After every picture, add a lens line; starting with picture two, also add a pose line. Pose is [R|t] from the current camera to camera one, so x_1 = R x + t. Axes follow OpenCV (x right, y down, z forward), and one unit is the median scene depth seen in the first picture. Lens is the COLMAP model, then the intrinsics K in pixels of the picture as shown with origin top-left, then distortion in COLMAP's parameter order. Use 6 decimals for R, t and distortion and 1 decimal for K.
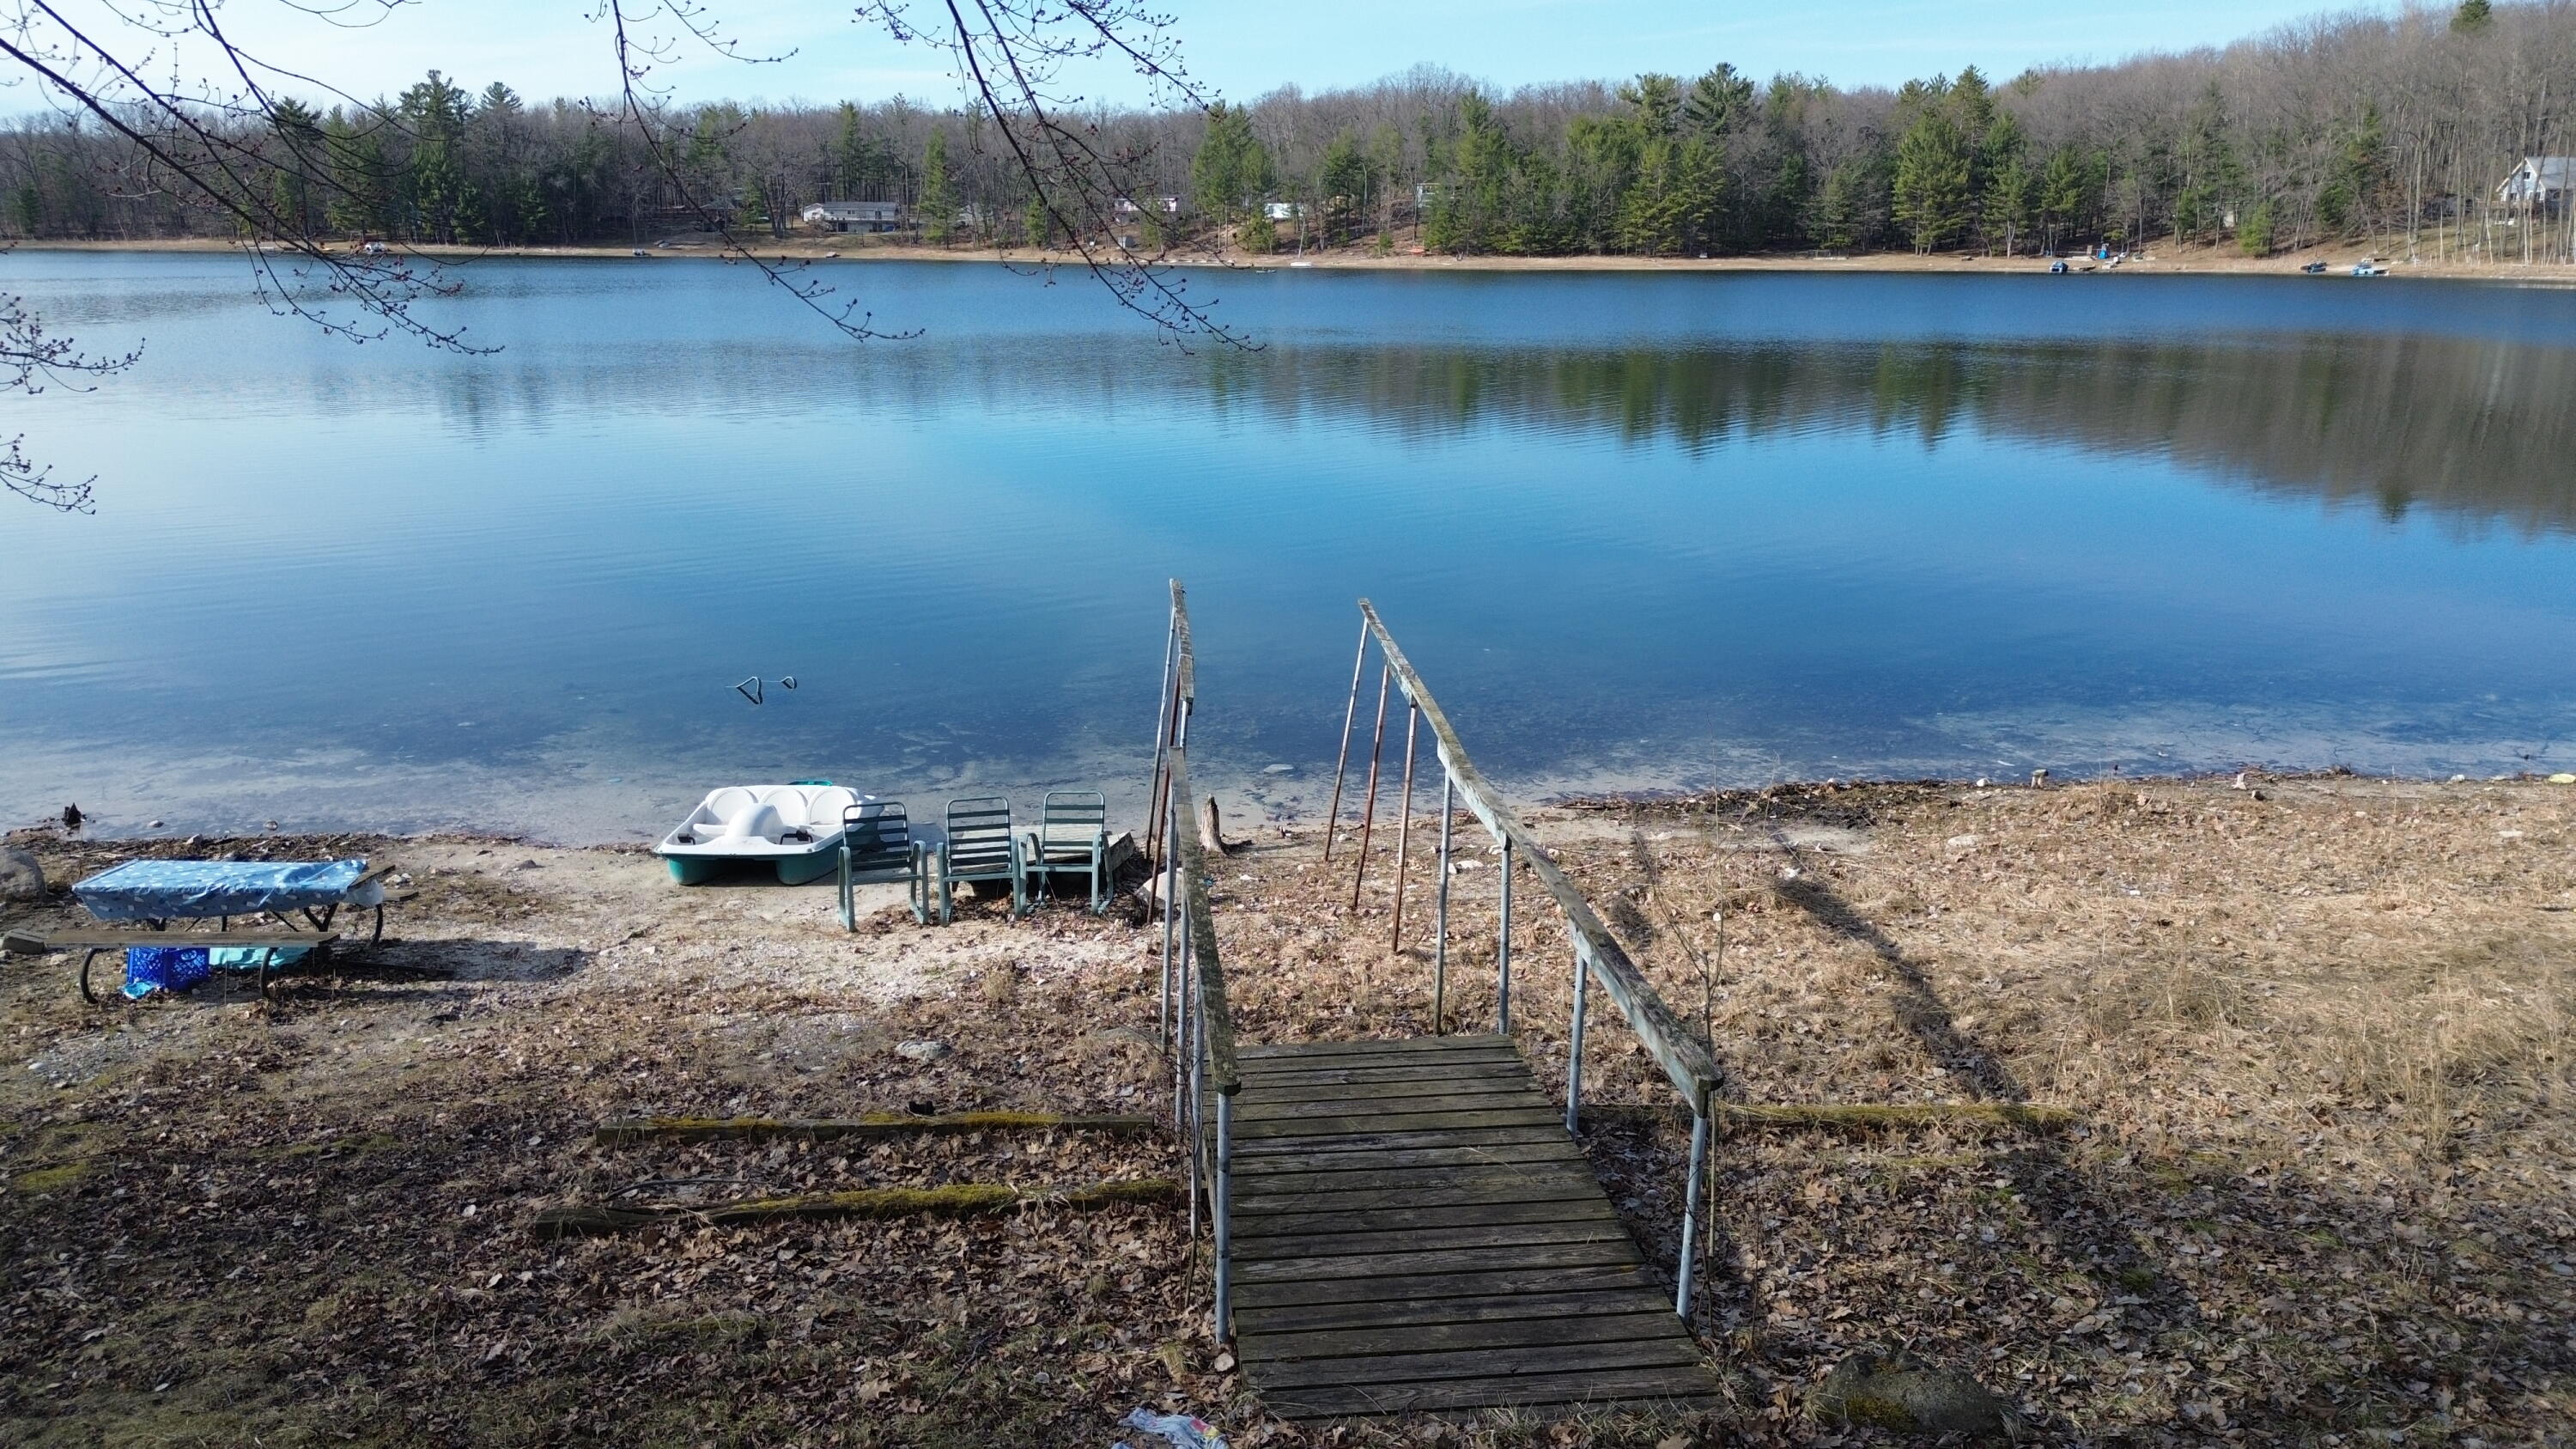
lens RADIAL K [[1810.3, 0, 1290.8], [0, 1810.3, 717.3], [0, 0, 1]] dist [0.083929, -0.089314]
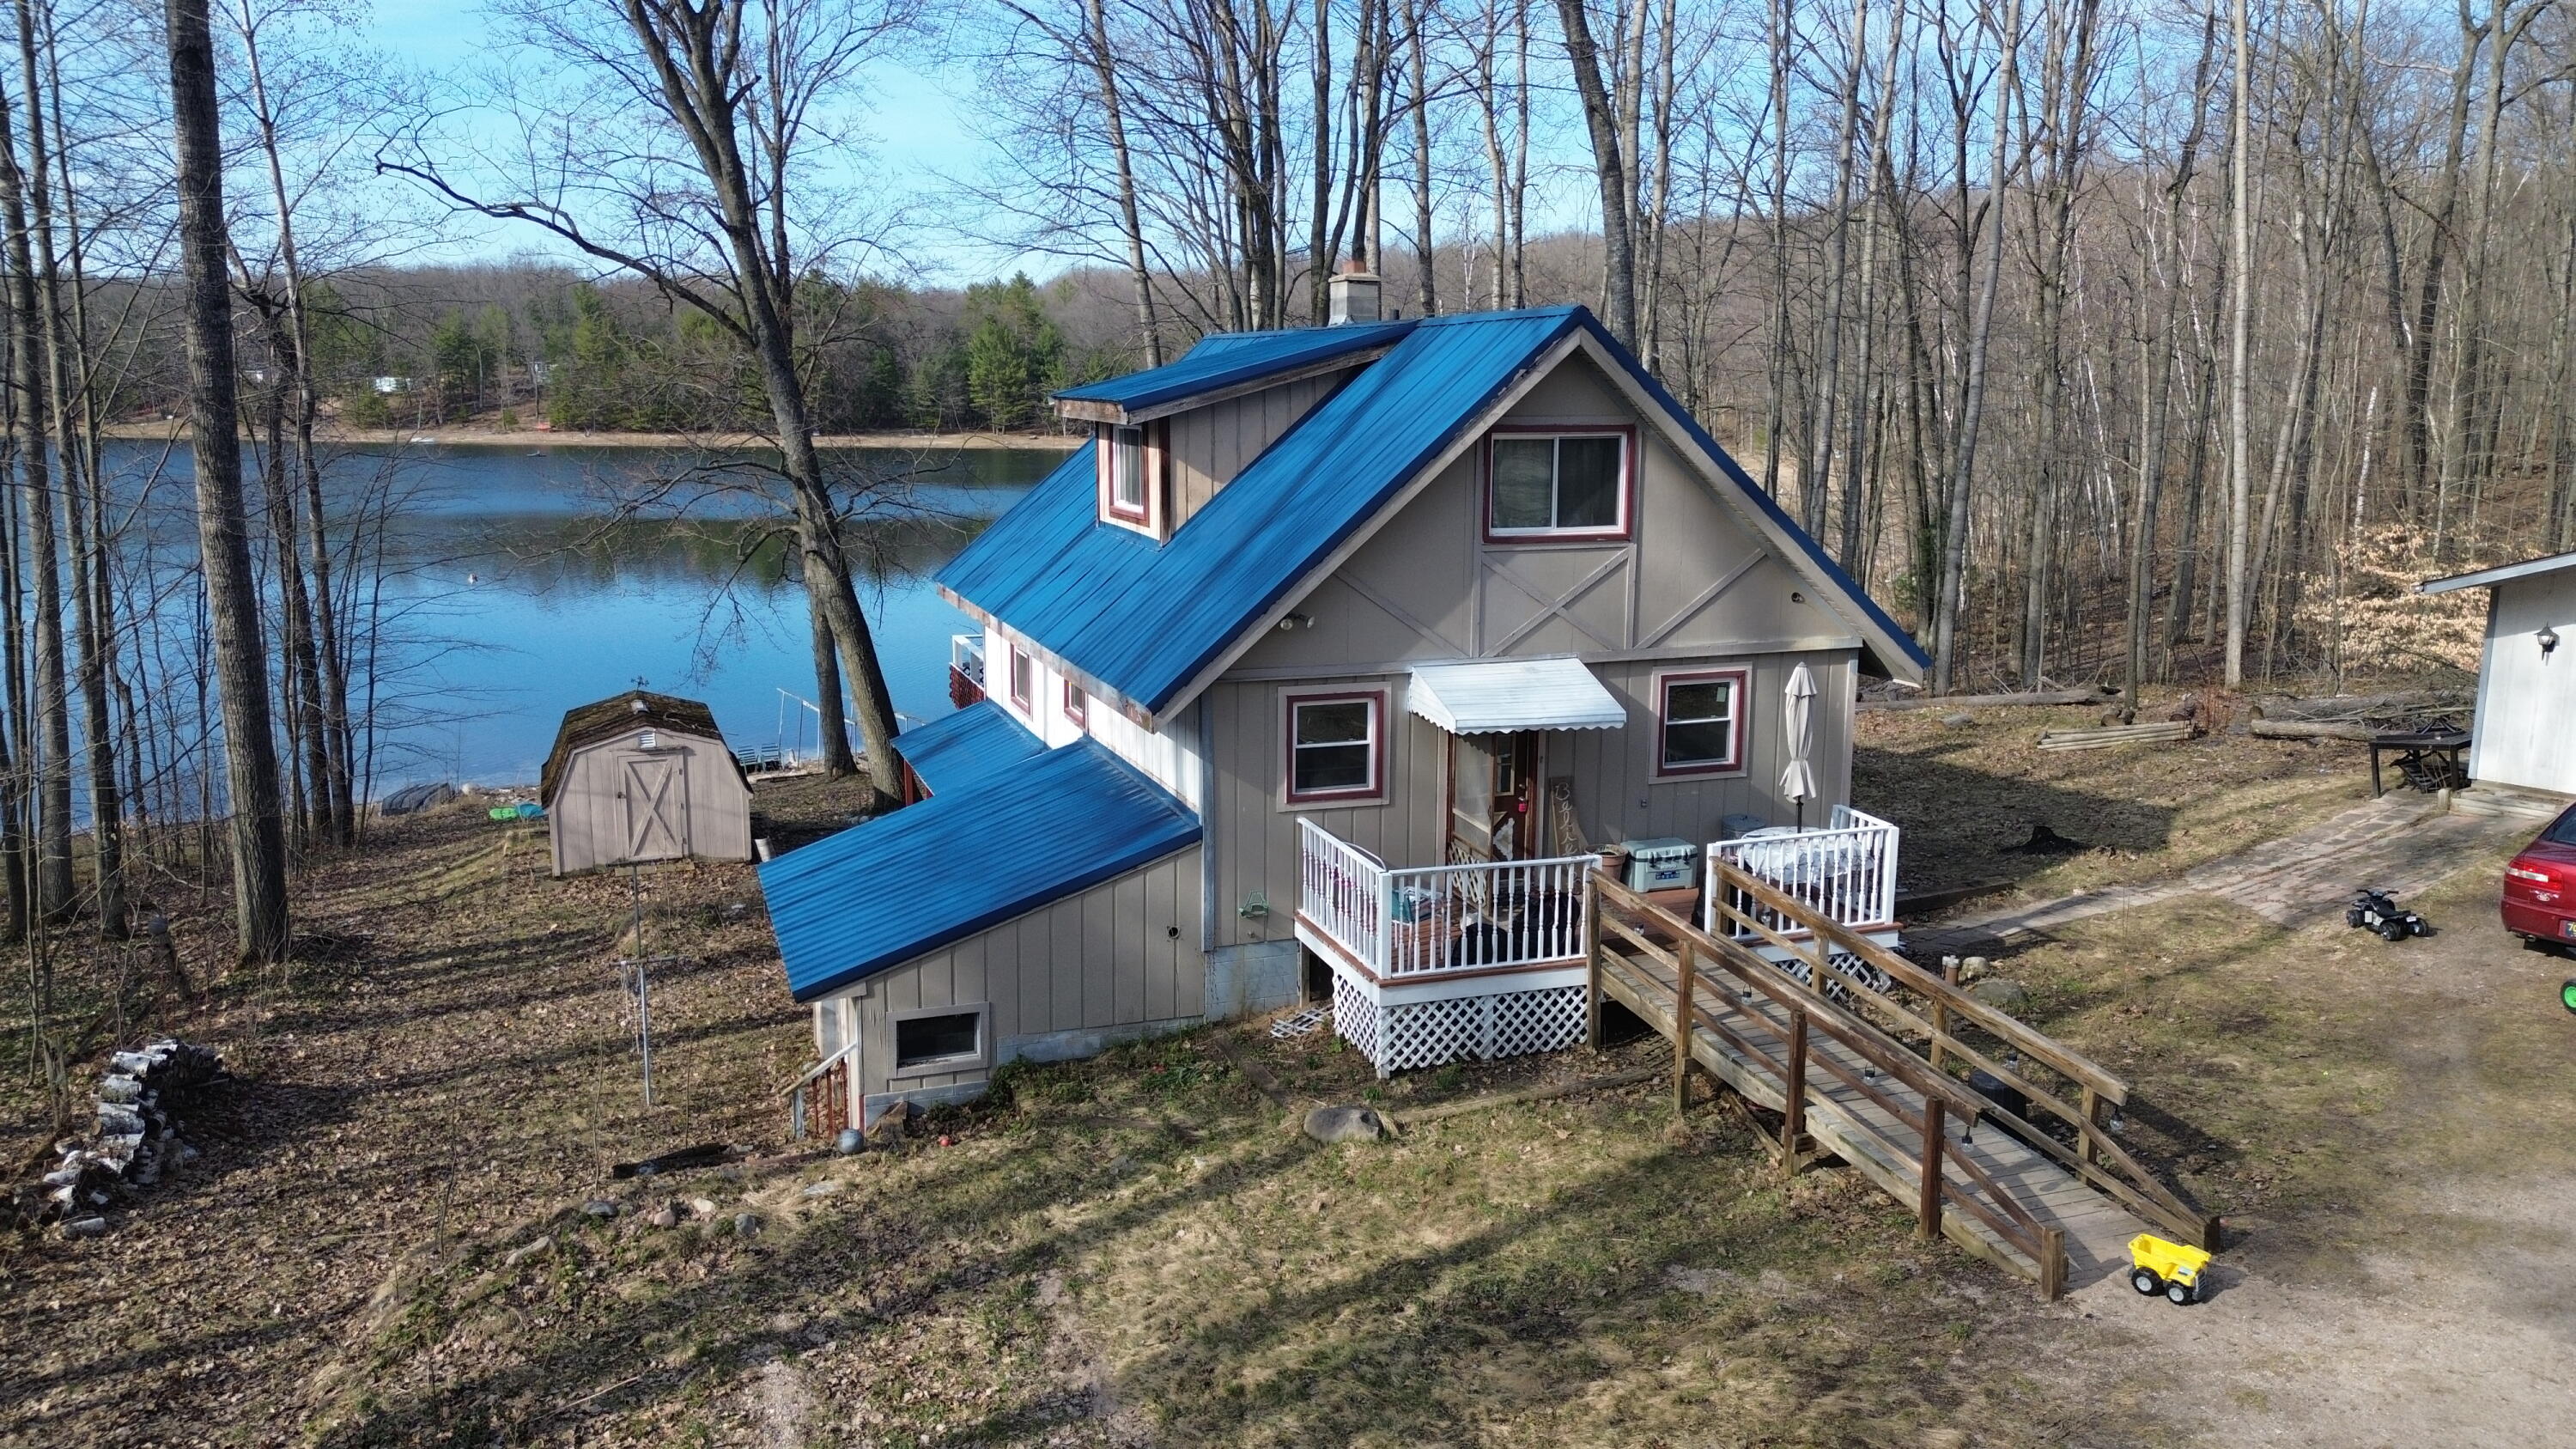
lens RADIAL K [[1810.3, 0, 1290.8], [0, 1810.3, 717.3], [0, 0, 1]] dist [0.083929, -0.089314]
pose [[0.887897, -0.075951, 0.453729, -0.040457], [0.109471, 0.992829, -0.048031, 0.011466], [-0.446827, 0.092317, 0.889844, -0.129294]]
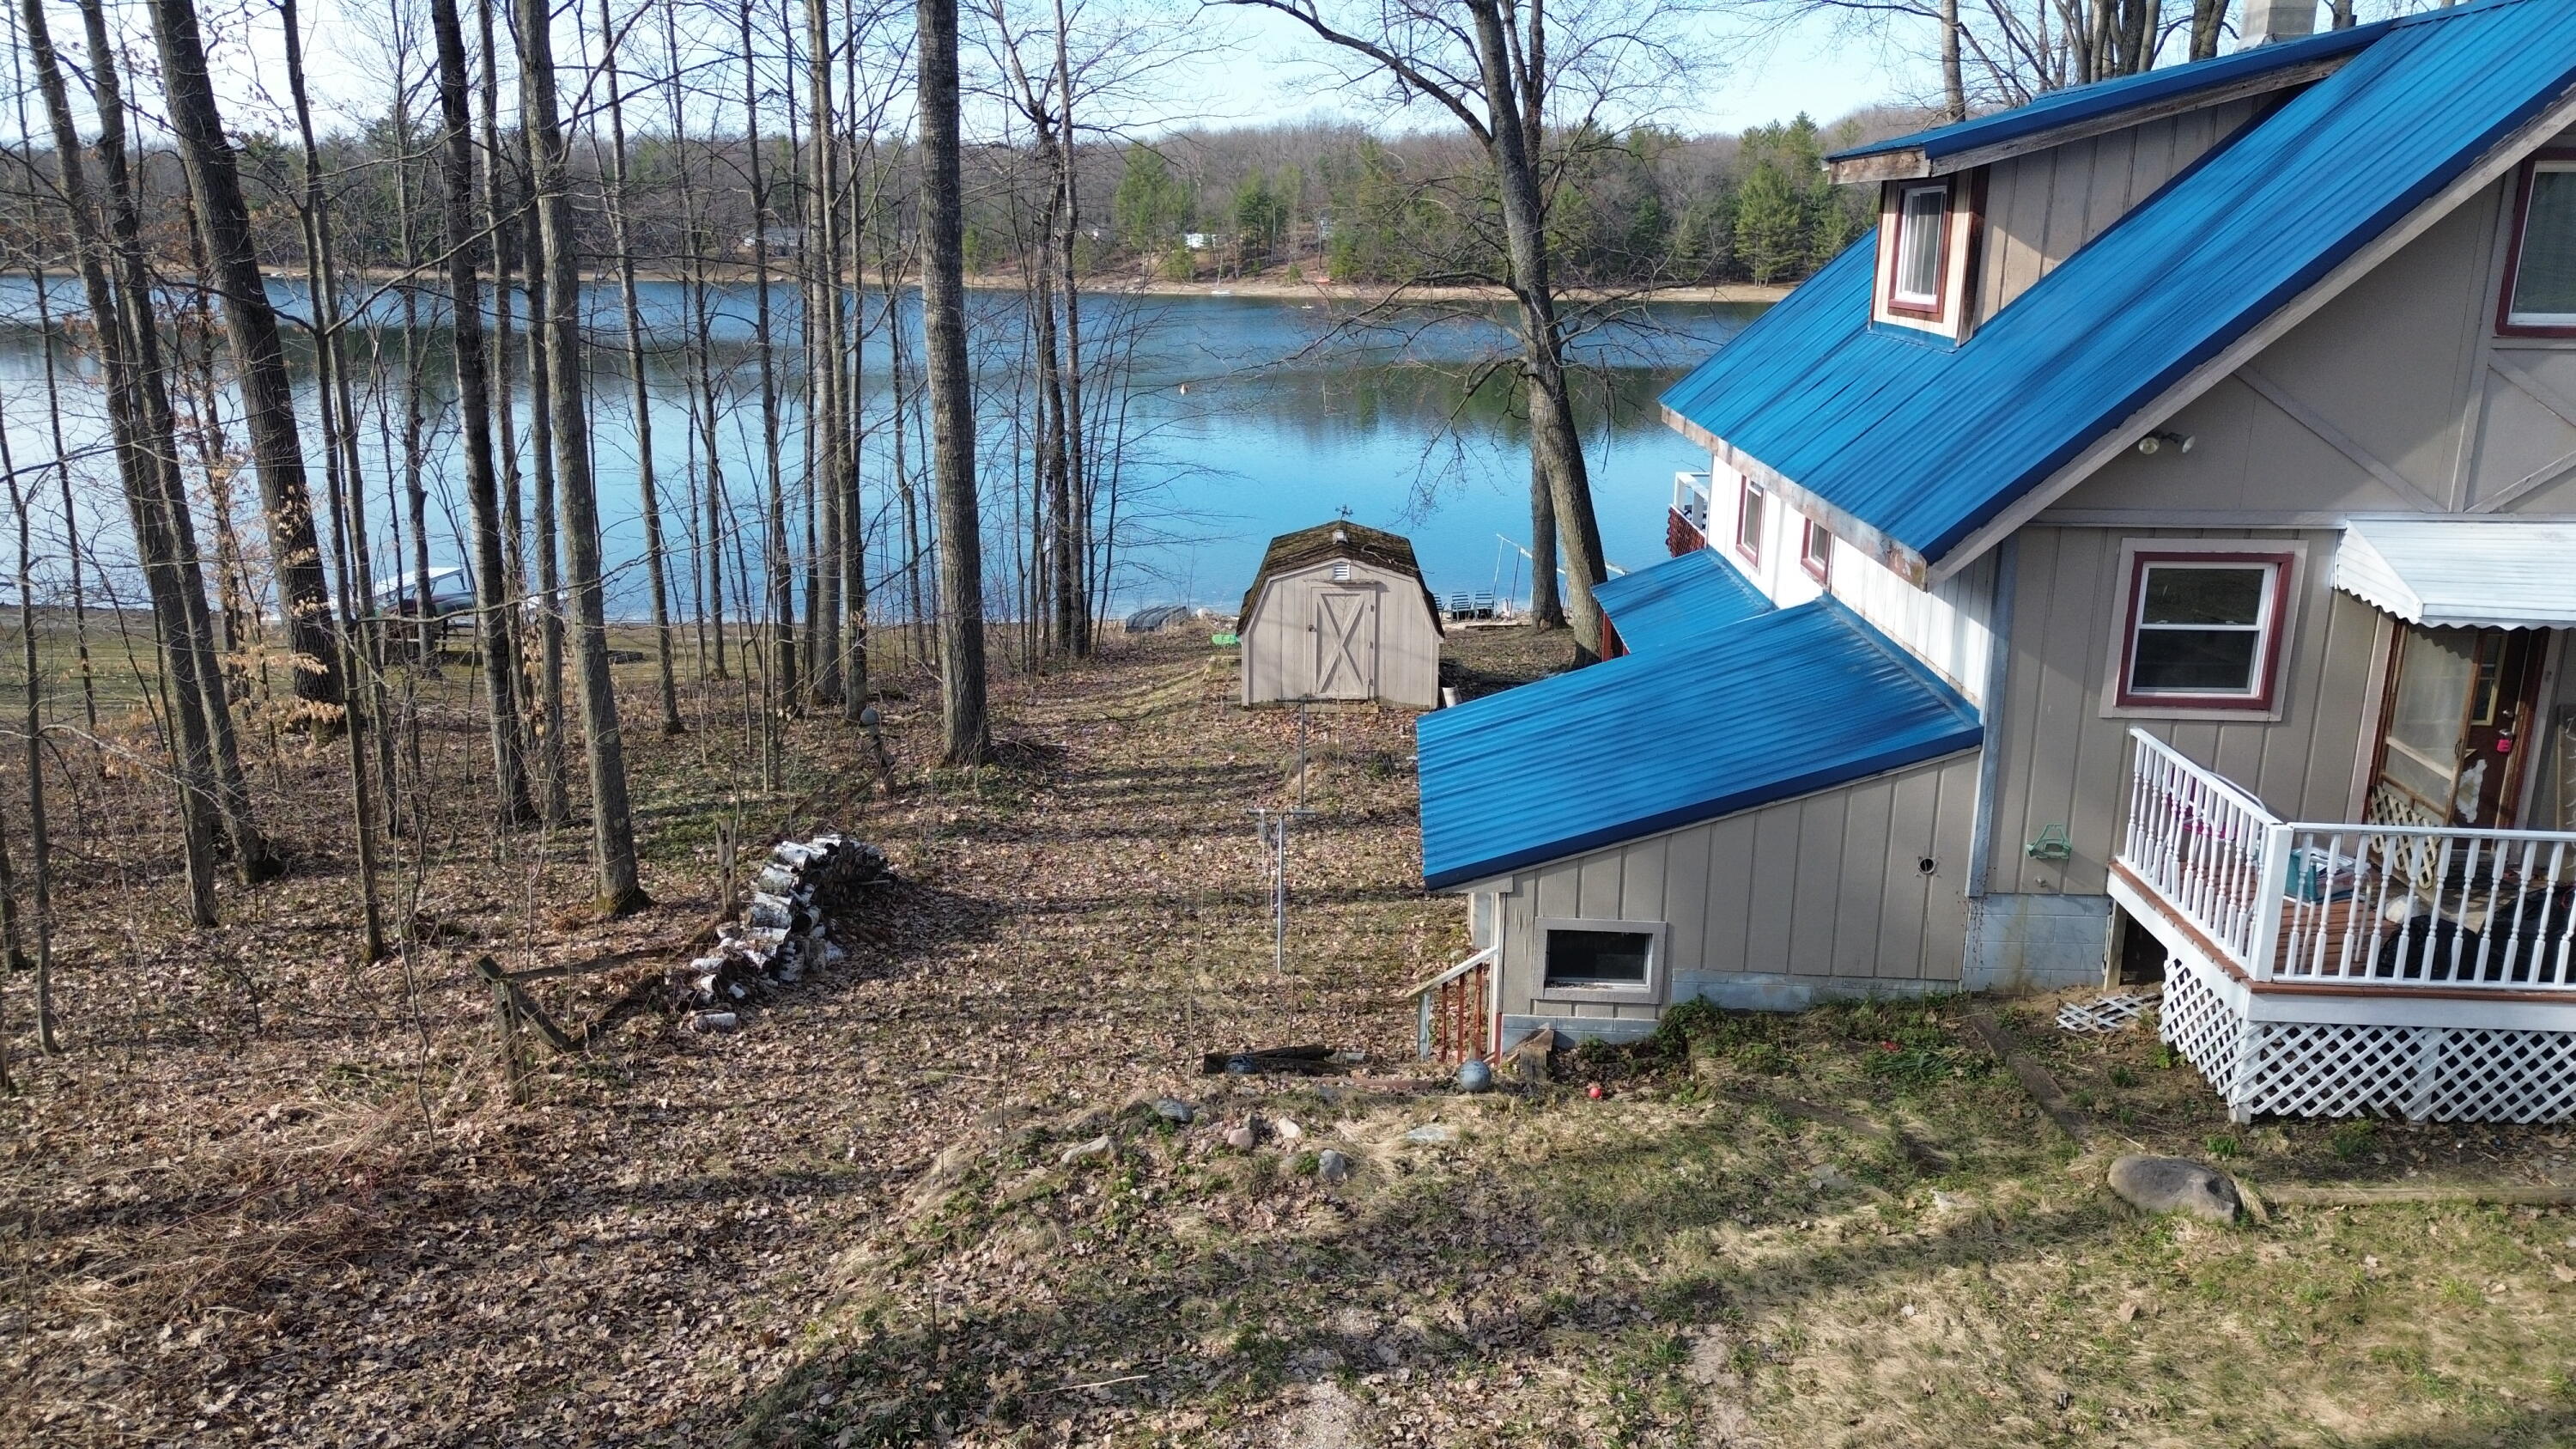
lens RADIAL K [[1810.3, 0, 1290.8], [0, 1810.3, 717.3], [0, 0, 1]] dist [0.083929, -0.089314]
pose [[0.997190, -0.013135, 0.073751, -0.036100], [0.013043, 0.999913, 0.001720, 0.011361], [-0.073767, -0.000754, 0.997275, -0.117295]]
